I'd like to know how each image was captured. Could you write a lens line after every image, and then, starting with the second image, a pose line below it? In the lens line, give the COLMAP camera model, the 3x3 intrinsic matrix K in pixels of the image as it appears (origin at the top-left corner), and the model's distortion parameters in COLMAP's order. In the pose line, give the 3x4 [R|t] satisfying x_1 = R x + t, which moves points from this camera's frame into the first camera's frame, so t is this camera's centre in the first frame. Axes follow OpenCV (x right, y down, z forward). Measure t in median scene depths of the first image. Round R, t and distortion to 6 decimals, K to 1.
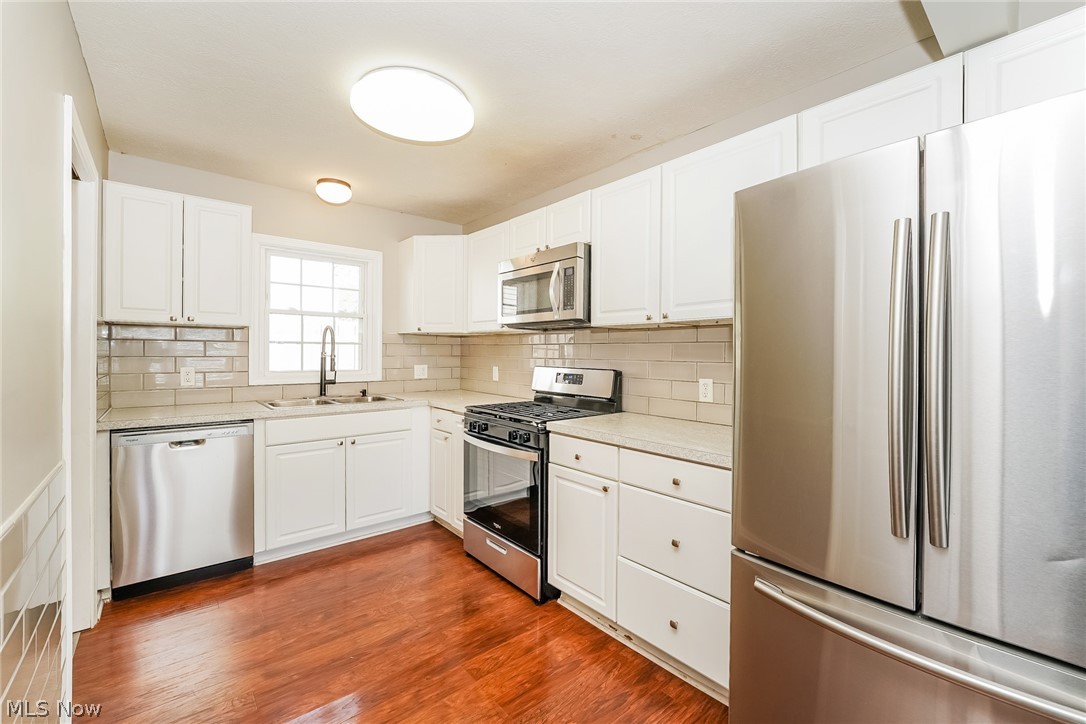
lens RADIAL K [[455.0, 0, 543.0], [0, 455.0, 362.0], [0, 0, 1]] dist [-0.002757, -0.000203]
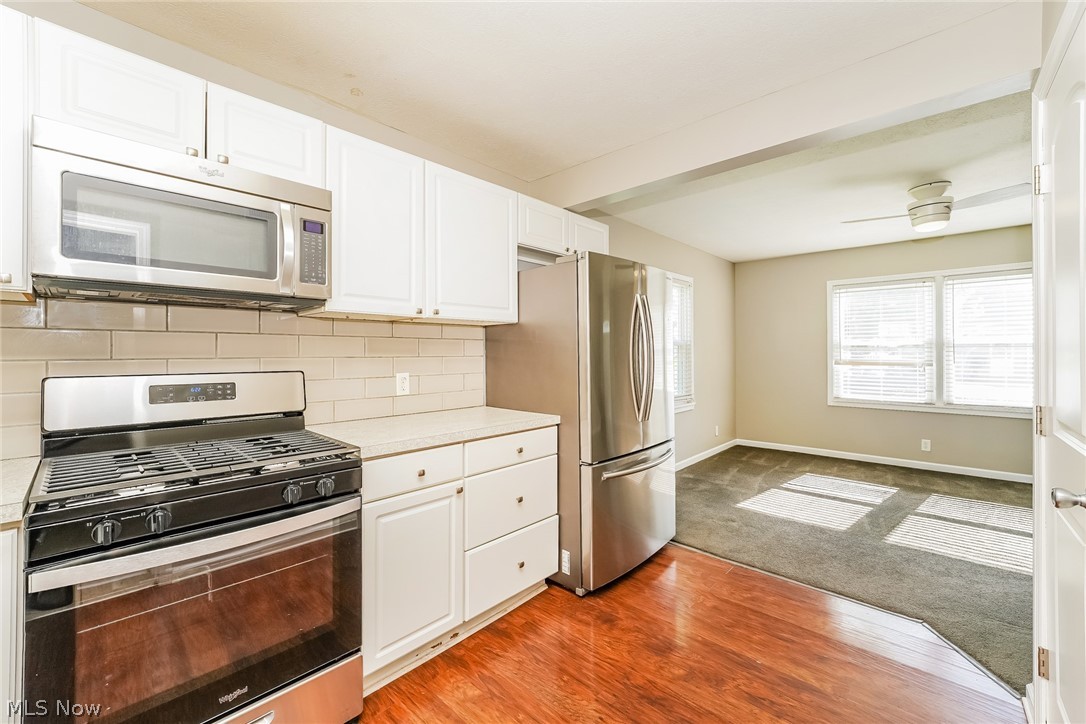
lens RADIAL K [[450.7, 0, 537.6], [0, 450.7, 353.7], [0, 0, 1]] dist [-0.004189, -0.000319]
pose [[-0.118986, -0.011581, 0.992828, -0.640246], [0.019210, 0.999718, 0.013964, -0.013655], [-0.992710, 0.020734, -0.118730, 0.740944]]
